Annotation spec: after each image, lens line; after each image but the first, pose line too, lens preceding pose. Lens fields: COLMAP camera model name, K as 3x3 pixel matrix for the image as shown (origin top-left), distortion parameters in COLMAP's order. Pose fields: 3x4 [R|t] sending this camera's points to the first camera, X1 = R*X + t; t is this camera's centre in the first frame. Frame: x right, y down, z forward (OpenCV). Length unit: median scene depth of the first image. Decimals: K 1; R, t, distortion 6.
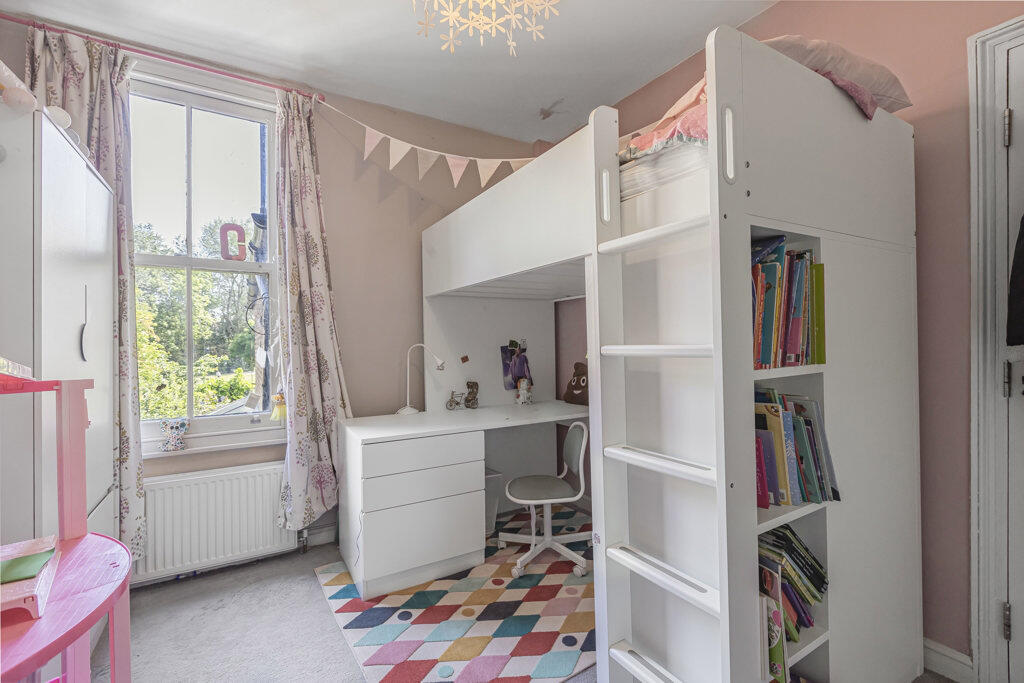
lens RADIAL K [[456.2, 0, 513.7], [0, 456.2, 344.2], [0, 0, 1]] dist [0.000916, 0.000607]
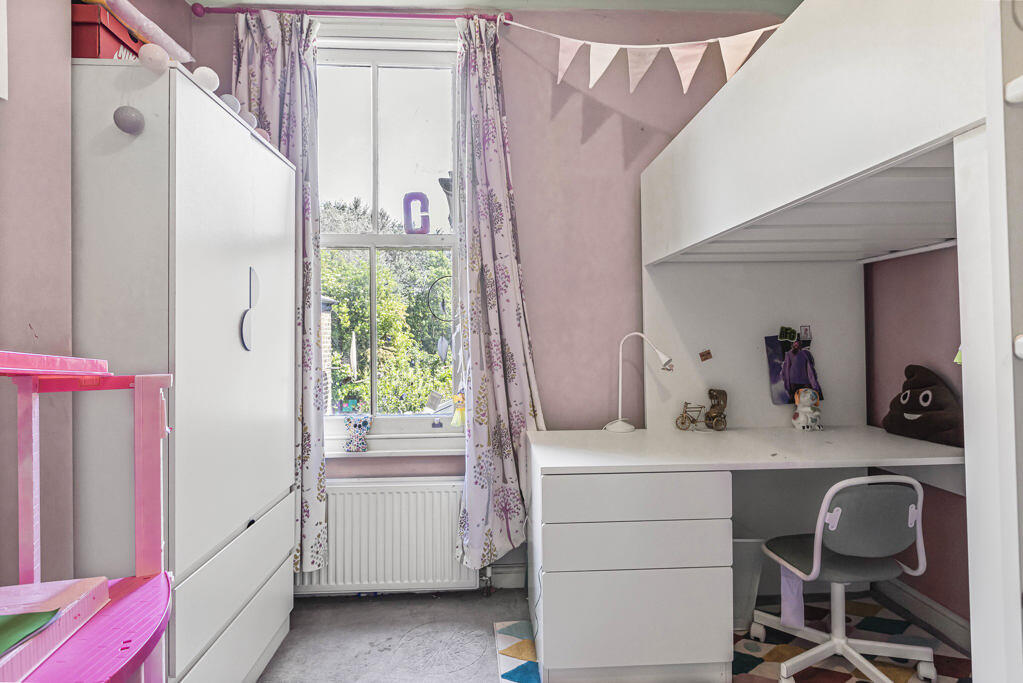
lens RADIAL K [[529.0, 0, 510.5], [0, 529.0, 333.1], [0, 0, 1]] dist [-0.003900, -0.000967]
pose [[0.880647, 0.000805, -0.473772, 0.010700], [-0.001859, 0.999997, -0.001755, 0.002063], [0.473769, 0.002426, 0.880646, 0.216009]]
